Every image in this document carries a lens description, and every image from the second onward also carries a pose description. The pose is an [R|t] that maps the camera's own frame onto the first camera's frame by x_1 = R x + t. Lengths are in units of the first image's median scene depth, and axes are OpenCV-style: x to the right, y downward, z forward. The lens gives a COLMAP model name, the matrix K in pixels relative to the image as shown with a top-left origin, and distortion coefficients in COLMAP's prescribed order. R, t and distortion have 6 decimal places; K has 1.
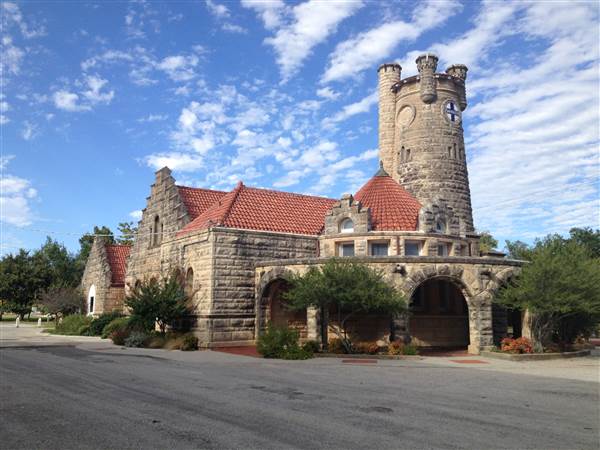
lens RADIAL K [[556.7, 0, 300.2], [0, 556.7, 223.7], [0, 0, 1]] dist [0.124126, -0.024630]
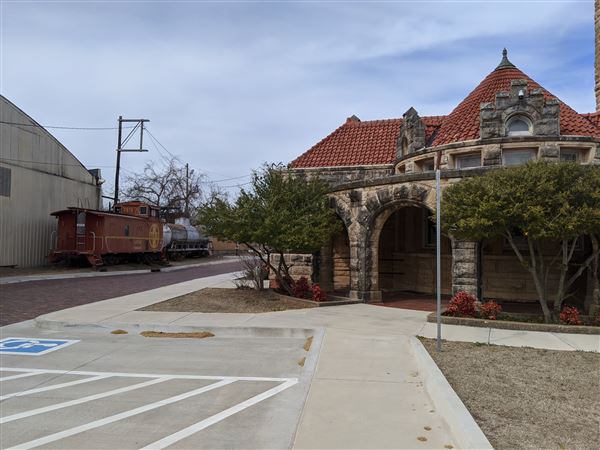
lens RADIAL K [[465.7, 0, 300.4], [0, 465.7, 224.9], [0, 0, 1]] dist [0.061930, -0.071111]
pose [[0.611603, -0.027589, -0.790684, 0.546314], [0.110700, 0.992545, 0.050996, 0.066675], [0.783382, -0.118718, 0.610097, 0.445108]]
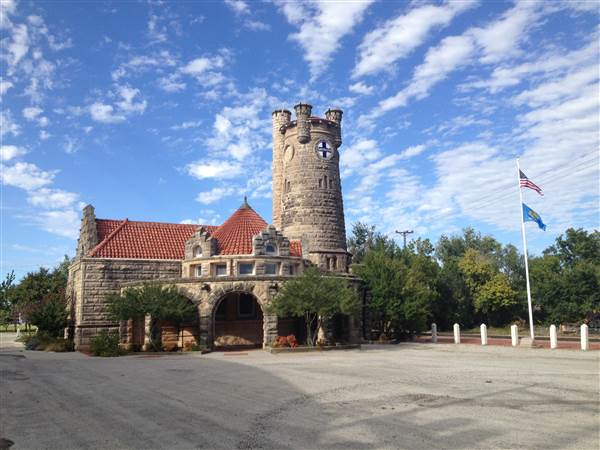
lens RADIAL K [[556.7, 0, 300.2], [0, 556.7, 223.7], [0, 0, 1]] dist [0.124126, -0.024630]
pose [[0.994720, -0.037609, -0.095486, 0.447763], [0.036458, 0.999240, -0.013775, -0.035131], [0.095932, 0.010221, 0.995335, -0.254571]]
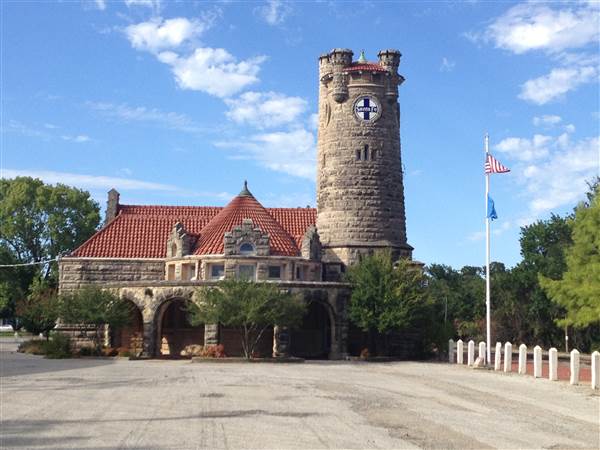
lens RADIAL K [[1237.5, 0, 325.1], [0, 1237.5, 205.1], [0, 0, 1]] dist [0.361988, -0.445424]
pose [[0.868831, -0.043281, -0.493214, 1.634633], [0.065679, 0.997443, 0.028169, -0.142975], [0.490733, -0.056868, 0.869452, -1.072170]]
